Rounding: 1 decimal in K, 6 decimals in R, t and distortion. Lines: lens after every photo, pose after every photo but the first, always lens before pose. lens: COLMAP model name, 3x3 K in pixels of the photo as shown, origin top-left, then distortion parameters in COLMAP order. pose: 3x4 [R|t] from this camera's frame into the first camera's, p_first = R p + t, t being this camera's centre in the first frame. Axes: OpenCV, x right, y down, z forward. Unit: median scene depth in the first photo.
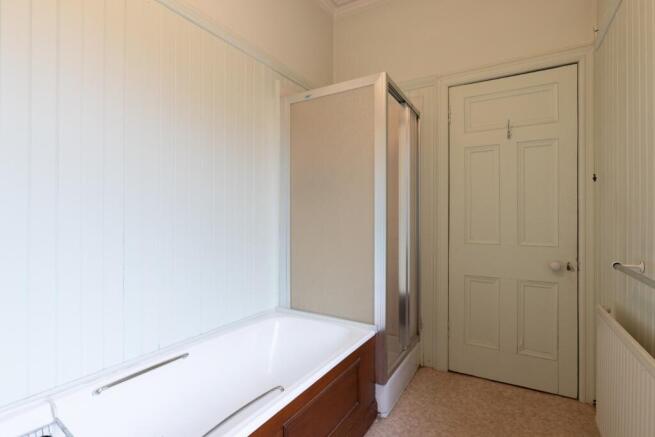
lens RADIAL K [[318.0, 0, 328.9], [0, 318.0, 218.3], [0, 0, 1]] dist [0.009684, -0.000142]
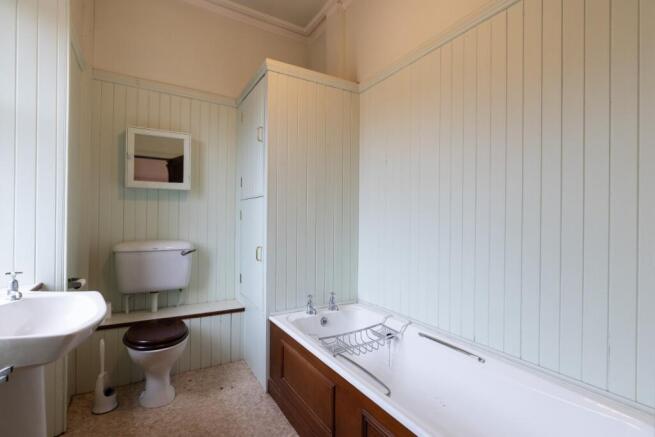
lens RADIAL K [[318.0, 0, 328.8], [0, 318.0, 220.2], [0, 0, 1]] dist [0.009684, -0.000142]
pose [[-0.472459, -0.002752, -0.881348, 0.786048], [-0.001383, 0.999996, -0.002382, -0.006648], [0.881351, 0.000093, -0.472461, 1.245606]]
